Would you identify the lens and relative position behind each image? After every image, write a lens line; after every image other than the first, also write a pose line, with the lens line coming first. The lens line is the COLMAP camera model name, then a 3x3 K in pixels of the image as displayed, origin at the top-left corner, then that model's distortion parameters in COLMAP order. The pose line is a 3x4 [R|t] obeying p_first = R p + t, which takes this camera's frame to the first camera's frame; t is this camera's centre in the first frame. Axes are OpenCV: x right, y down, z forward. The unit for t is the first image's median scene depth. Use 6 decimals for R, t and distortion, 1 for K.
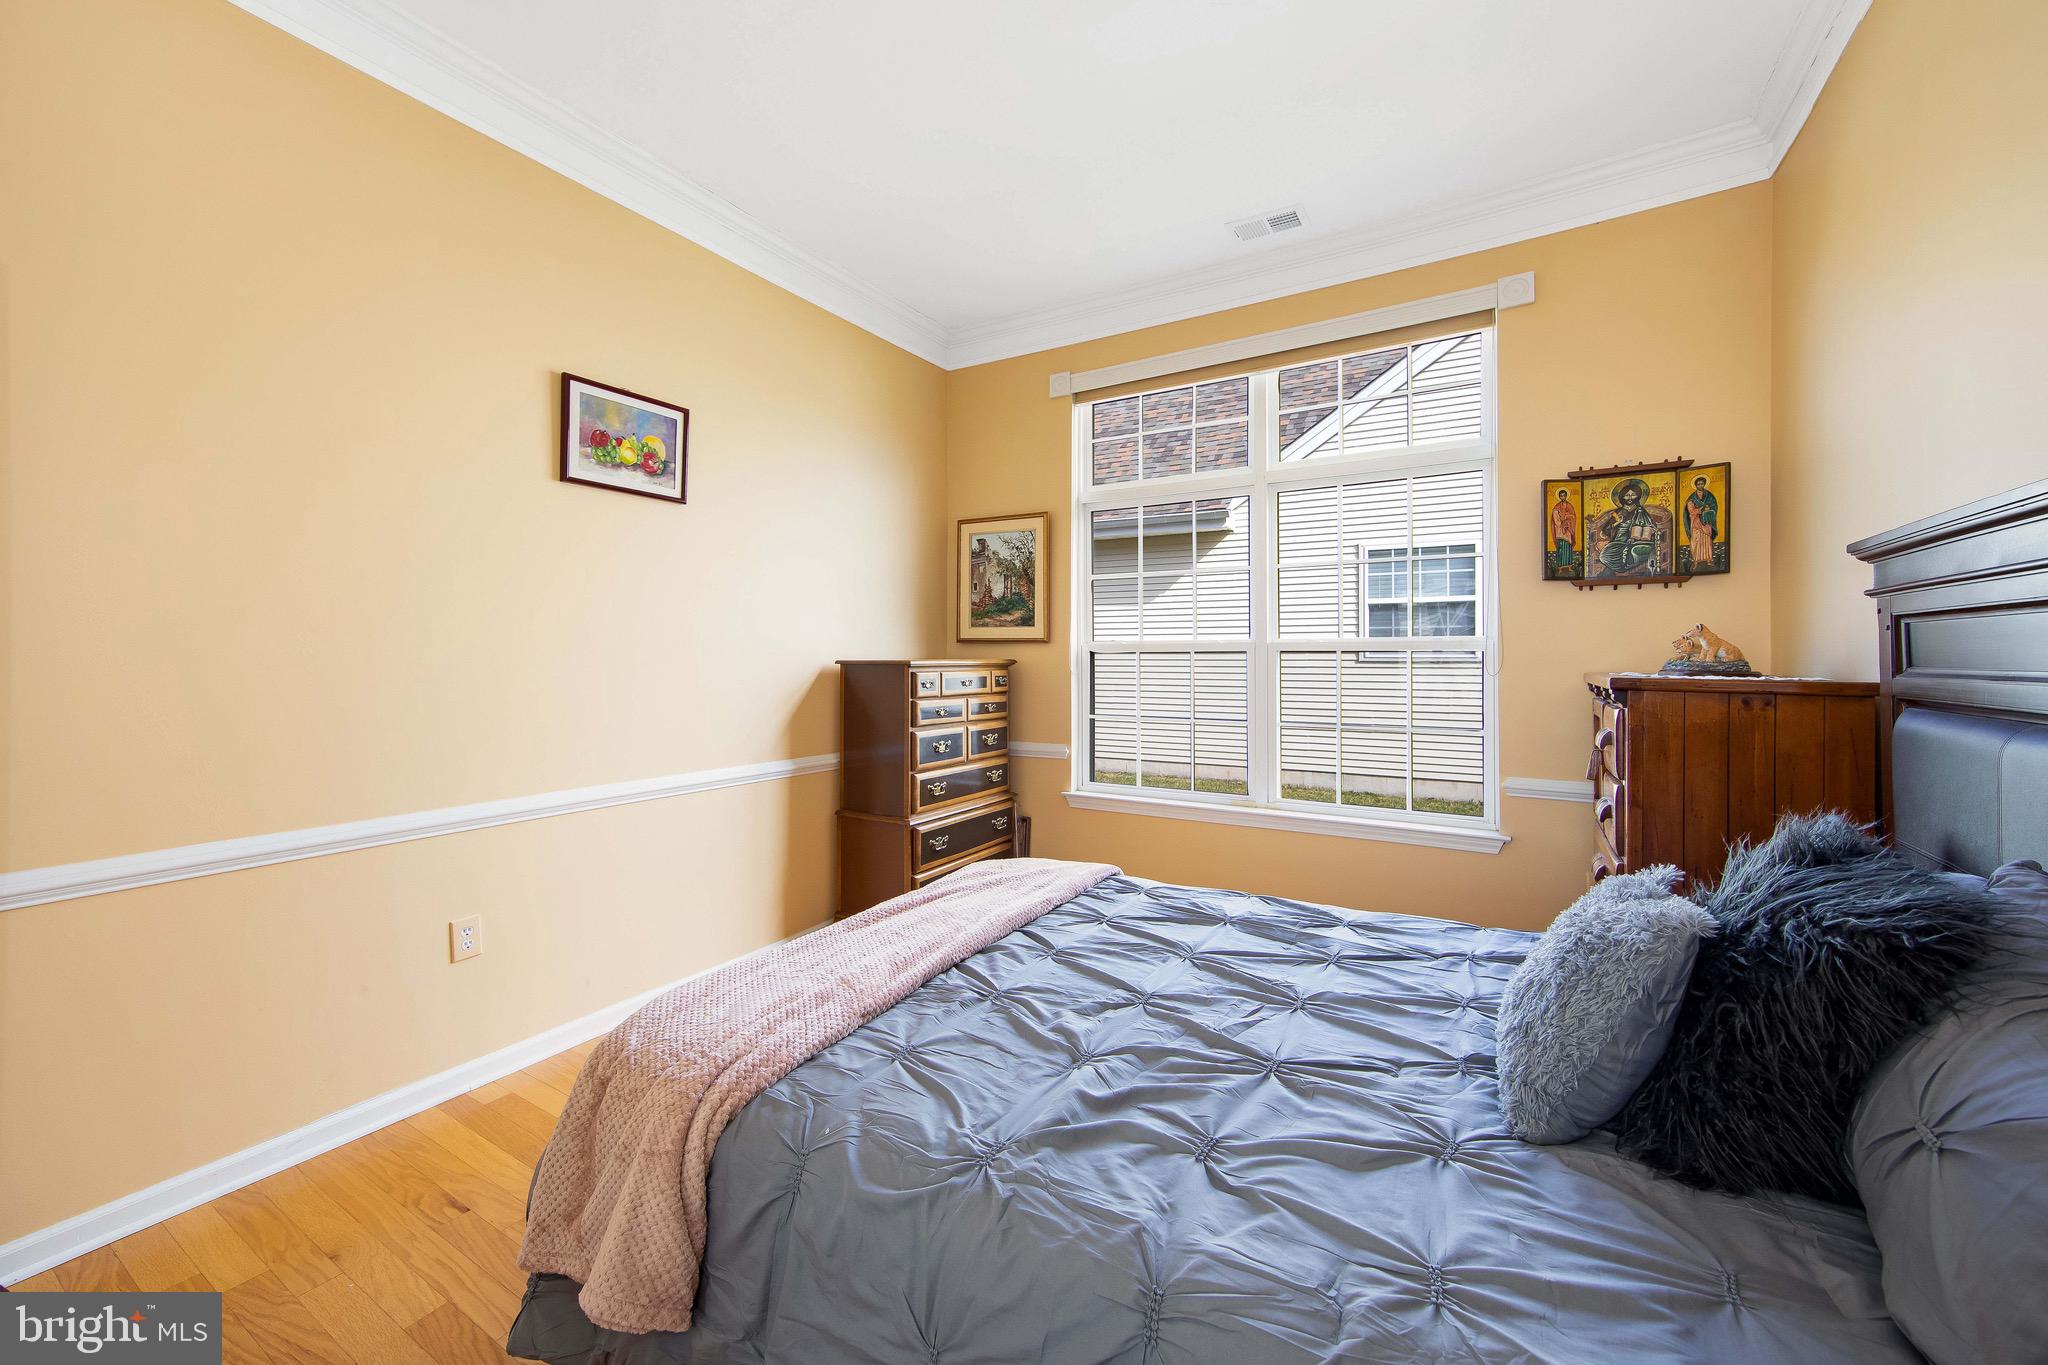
lens RADIAL K [[807.3, 0, 1006.3], [0, 807.3, 669.5], [0, 0, 1]] dist [0.010108, 0.001541]
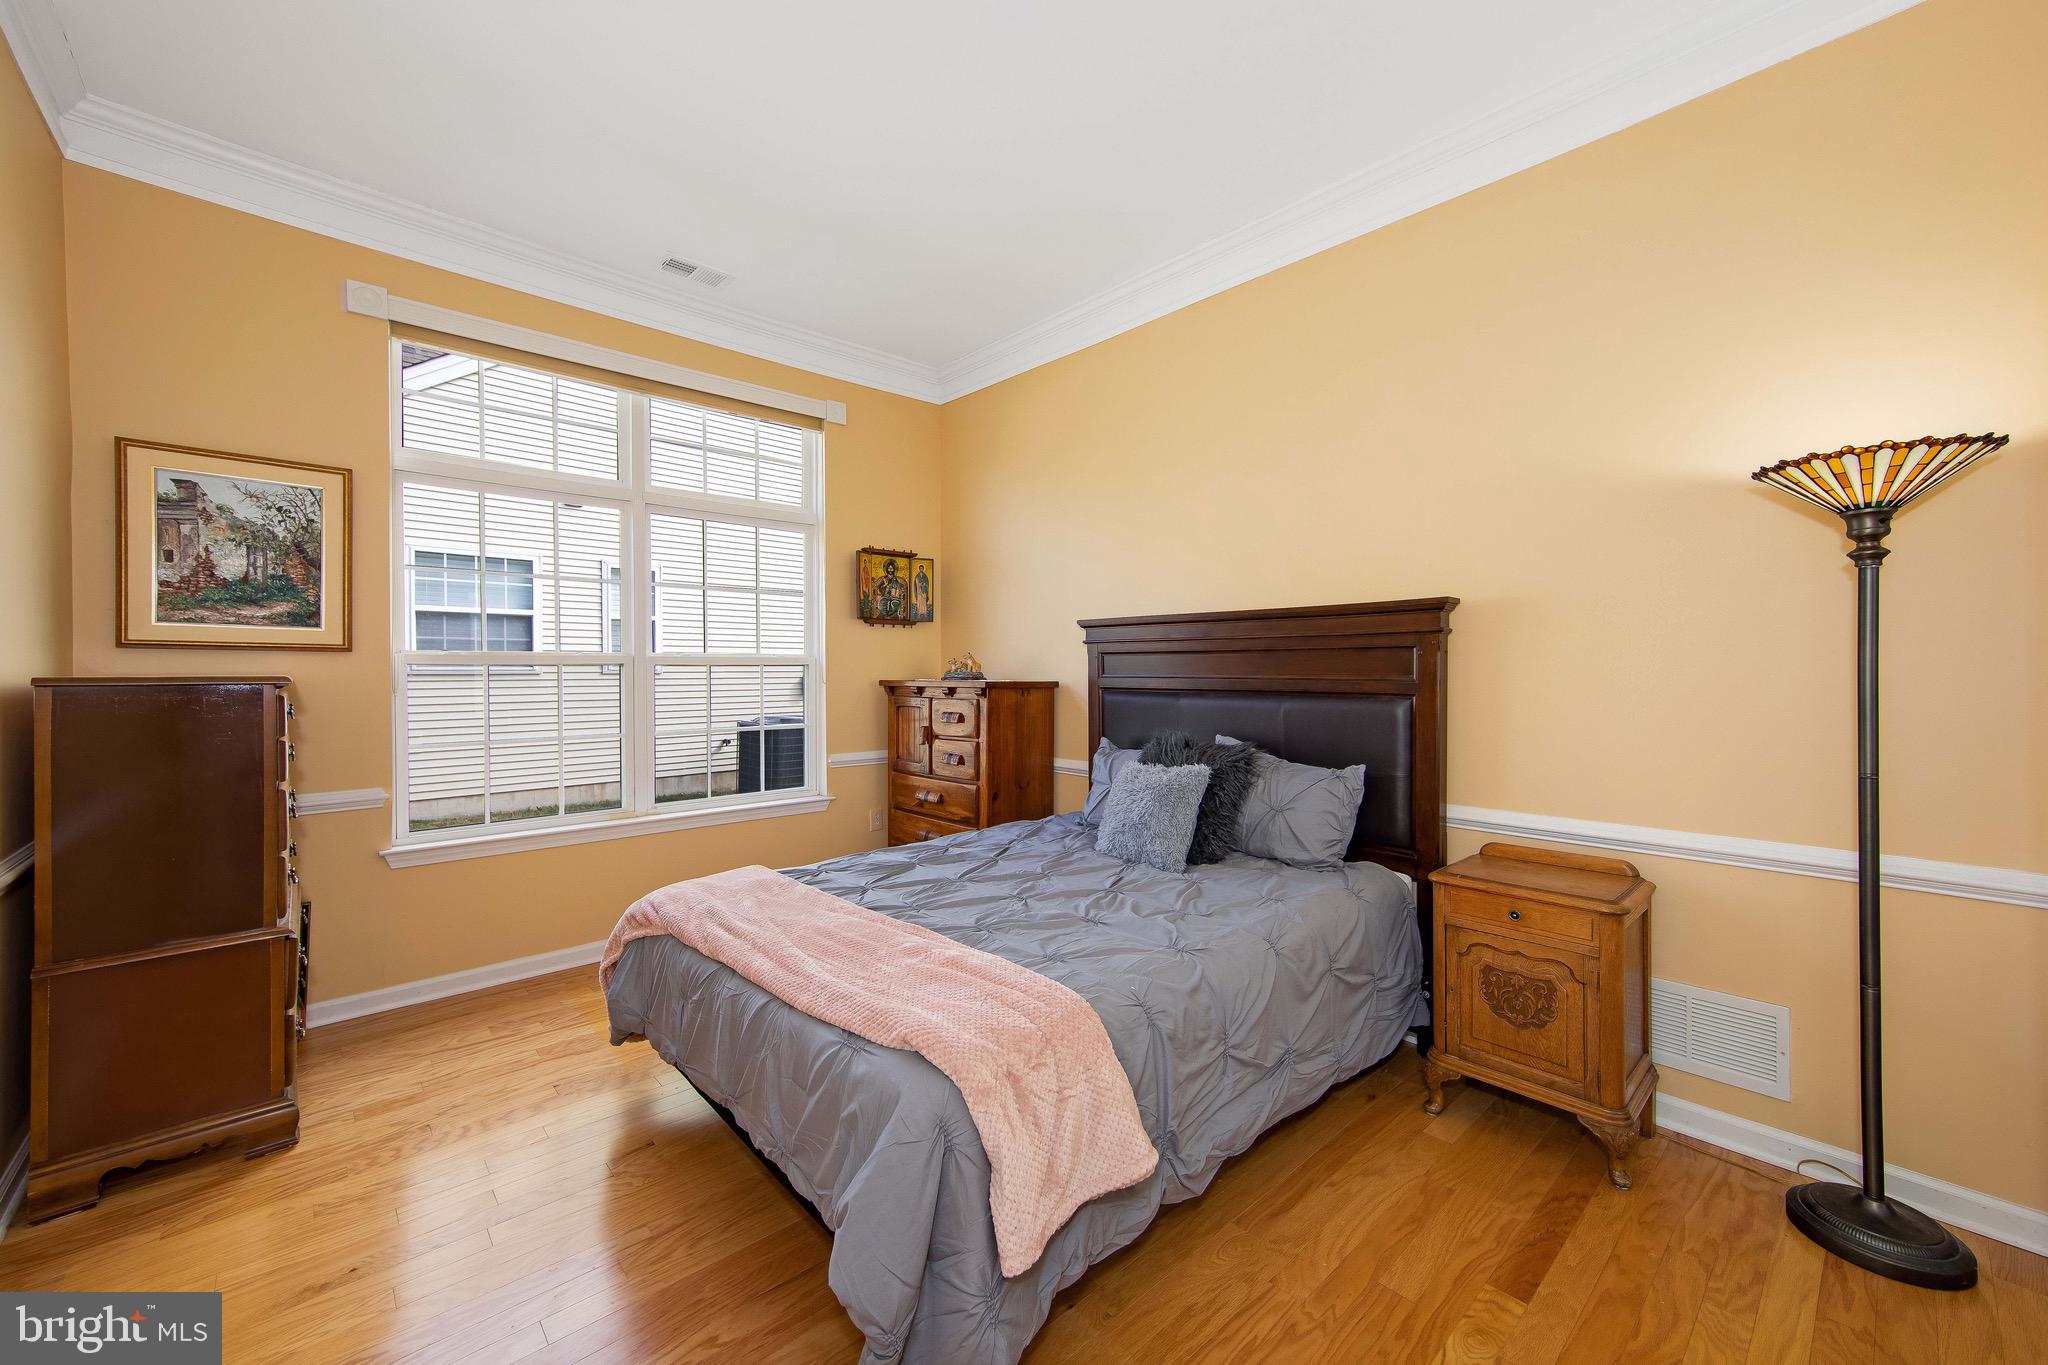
lens RADIAL K [[807.3, 0, 1025.7], [0, 807.3, 684.2], [0, 0, 1]] dist [0.010108, 0.001541]
pose [[0.273415, -0.018526, 0.961718, -0.532467], [0.015508, 0.999769, 0.014850, -0.005127], [-0.961771, 0.010854, 0.273639, 0.241204]]
